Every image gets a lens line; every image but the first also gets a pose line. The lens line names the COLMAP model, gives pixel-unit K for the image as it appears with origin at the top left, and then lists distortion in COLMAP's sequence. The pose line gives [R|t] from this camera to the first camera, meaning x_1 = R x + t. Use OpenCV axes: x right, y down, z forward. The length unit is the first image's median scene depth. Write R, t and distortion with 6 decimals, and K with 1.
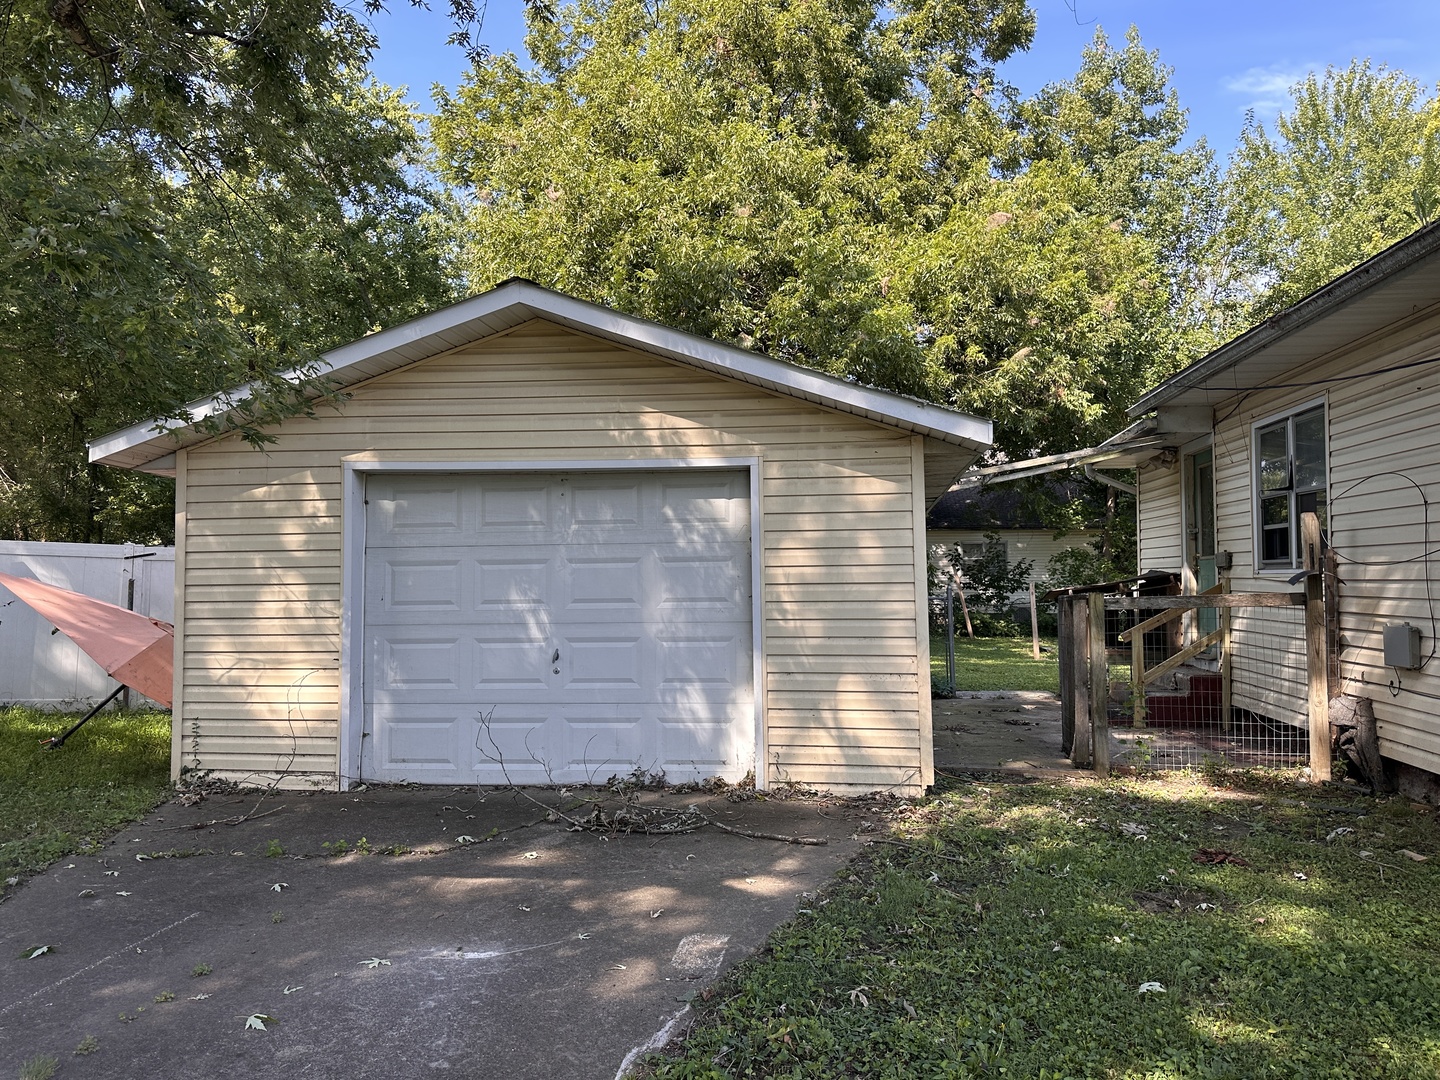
lens RADIAL K [[1005.4, 0, 731.4], [0, 1005.4, 534.9], [0, 0, 1]] dist [0.148739, -0.195476]
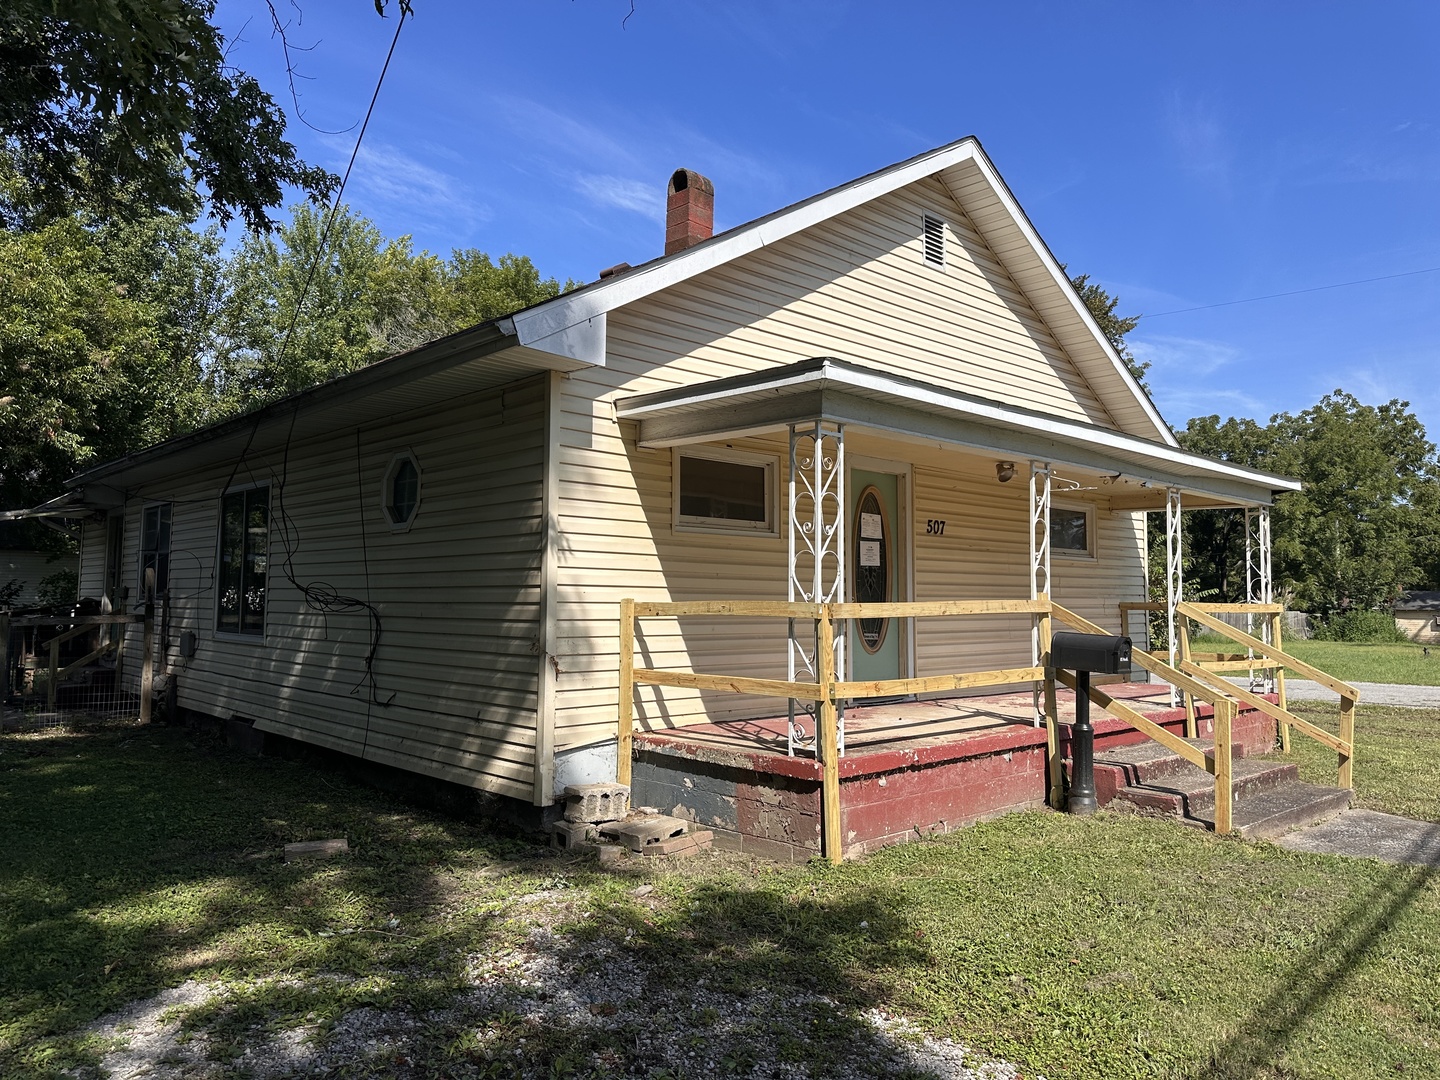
lens RADIAL K [[1005.4, 0, 731.4], [0, 1005.4, 534.9], [0, 0, 1]] dist [0.148739, -0.195476]
pose [[0.650335, 0.059509, 0.757313, -0.077127], [-0.045301, 0.998191, -0.039536, -0.034795], [-0.758296, -0.008596, 0.651854, -0.565917]]
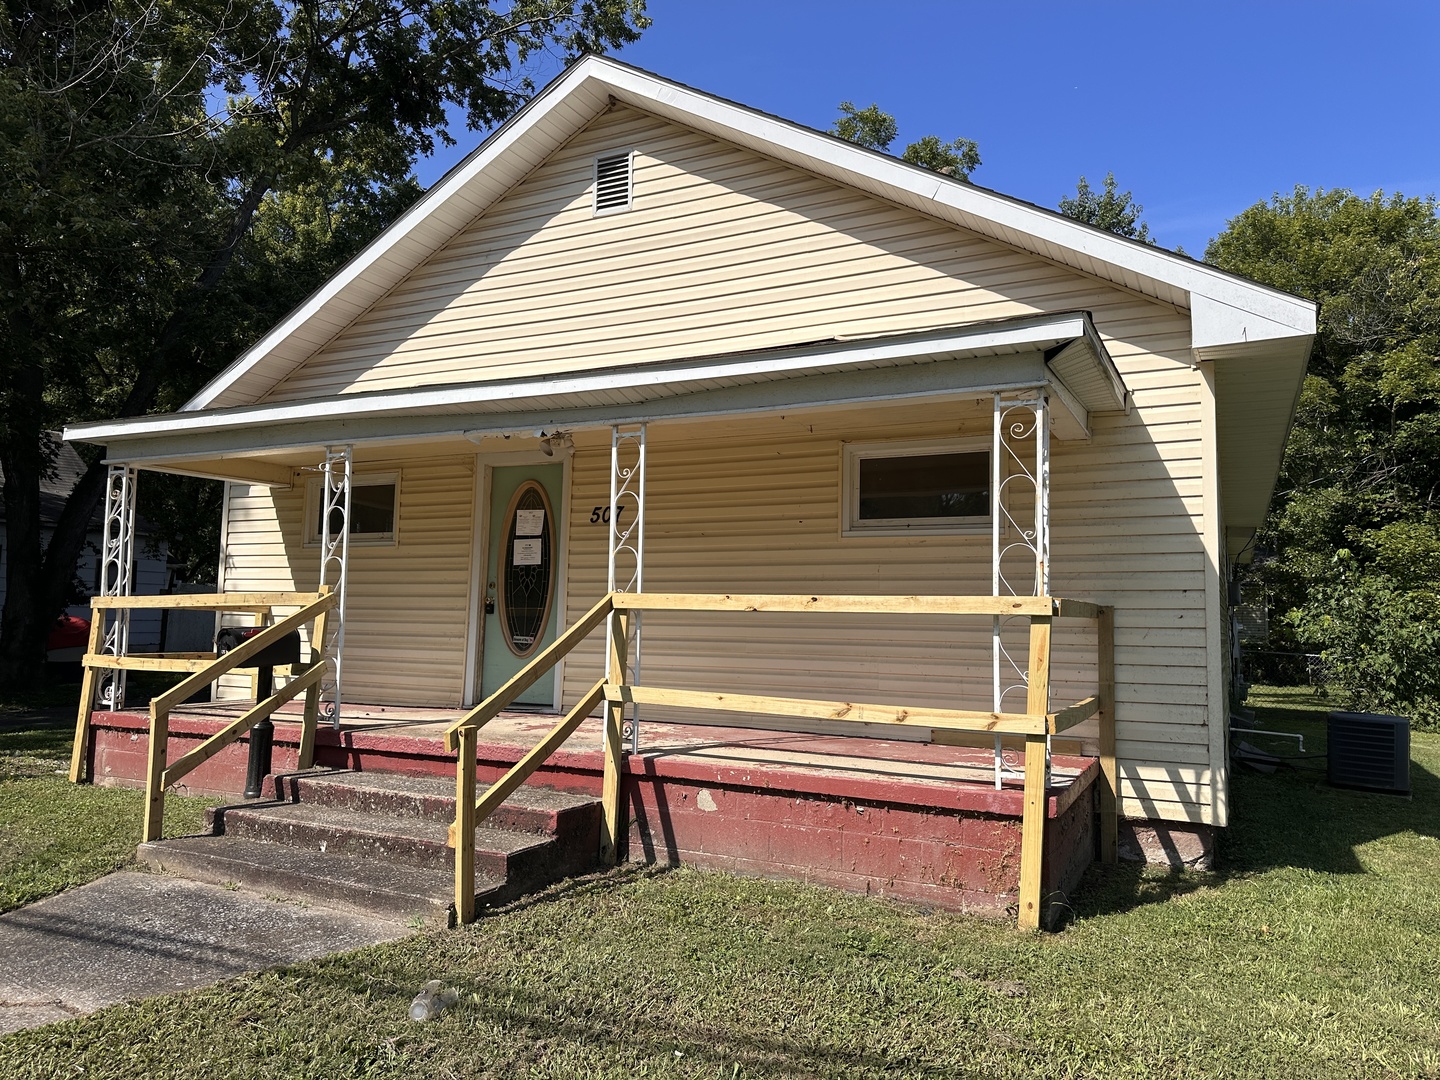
lens RADIAL K [[1010.3, 0, 719.6], [0, 1010.3, 529.3], [0, 0, 1]] dist [0.139051, -0.245156]
pose [[0.931636, -0.010889, -0.363229, 1.073959], [-0.006509, 0.998891, -0.046638, -0.039131], [0.363334, 0.045814, 0.930532, -0.795023]]
